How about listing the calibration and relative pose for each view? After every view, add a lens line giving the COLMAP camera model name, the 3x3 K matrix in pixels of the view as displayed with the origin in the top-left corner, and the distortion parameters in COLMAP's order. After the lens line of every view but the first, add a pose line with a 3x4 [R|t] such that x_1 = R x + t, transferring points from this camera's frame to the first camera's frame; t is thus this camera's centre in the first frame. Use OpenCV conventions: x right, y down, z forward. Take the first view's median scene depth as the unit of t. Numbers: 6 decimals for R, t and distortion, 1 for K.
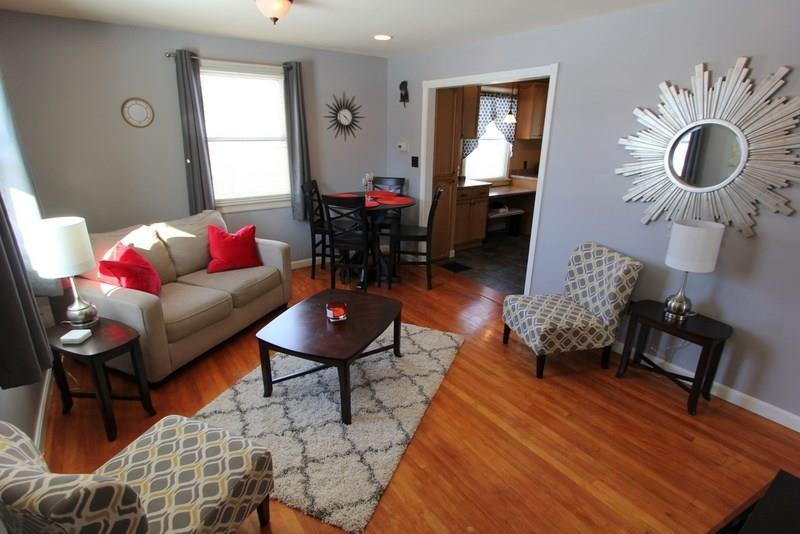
lens RADIAL K [[405.0, 0, 397.9], [0, 405.0, 266.3], [0, 0, 1]] dist [-0.006026, -0.000684]
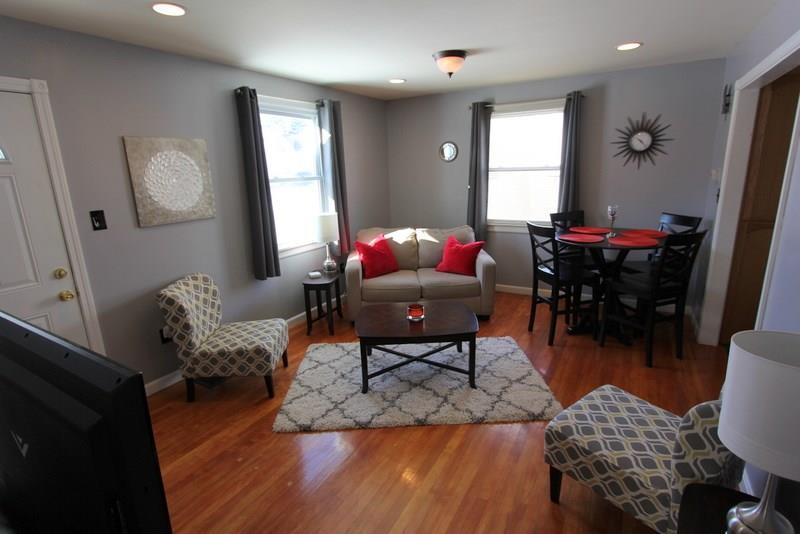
lens RADIAL K [[405.0, 0, 394.9], [0, 405.0, 265.0], [0, 0, 1]] dist [-0.006026, -0.000684]
pose [[0.408214, 0.188049, -0.893308, 0.571652], [-0.260814, 0.961790, 0.083281, -0.068155], [0.874836, 0.198990, 0.441662, 0.279387]]
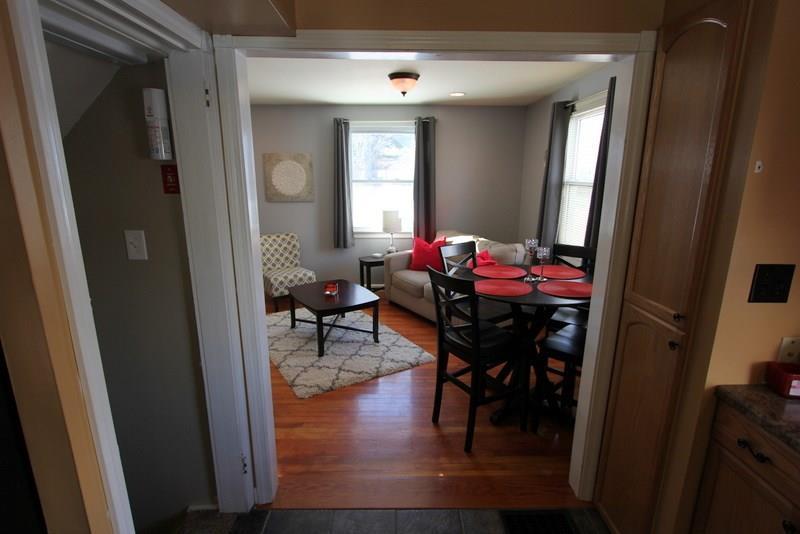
lens RADIAL K [[405.0, 0, 394.9], [0, 405.0, 262.9], [0, 0, 1]] dist [-0.006026, -0.000684]
pose [[-0.571472, 0.168582, -0.803119, 0.612626], [-0.275029, 0.882725, 0.380993, -0.413523], [0.773162, 0.438608, -0.458087, 1.246557]]
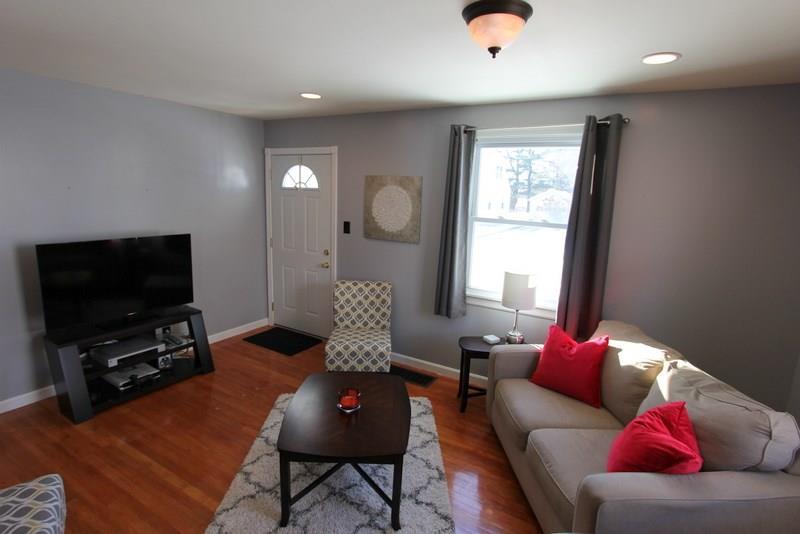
lens RADIAL K [[405.0, 0, 399.9], [0, 405.0, 266.4], [0, 0, 1]] dist [-0.006026, -0.000684]
pose [[-0.910034, 0.021175, -0.413992, 0.074045], [-0.186309, 0.871250, 0.454106, -0.384786], [0.370306, 0.490382, -0.788922, 1.091591]]
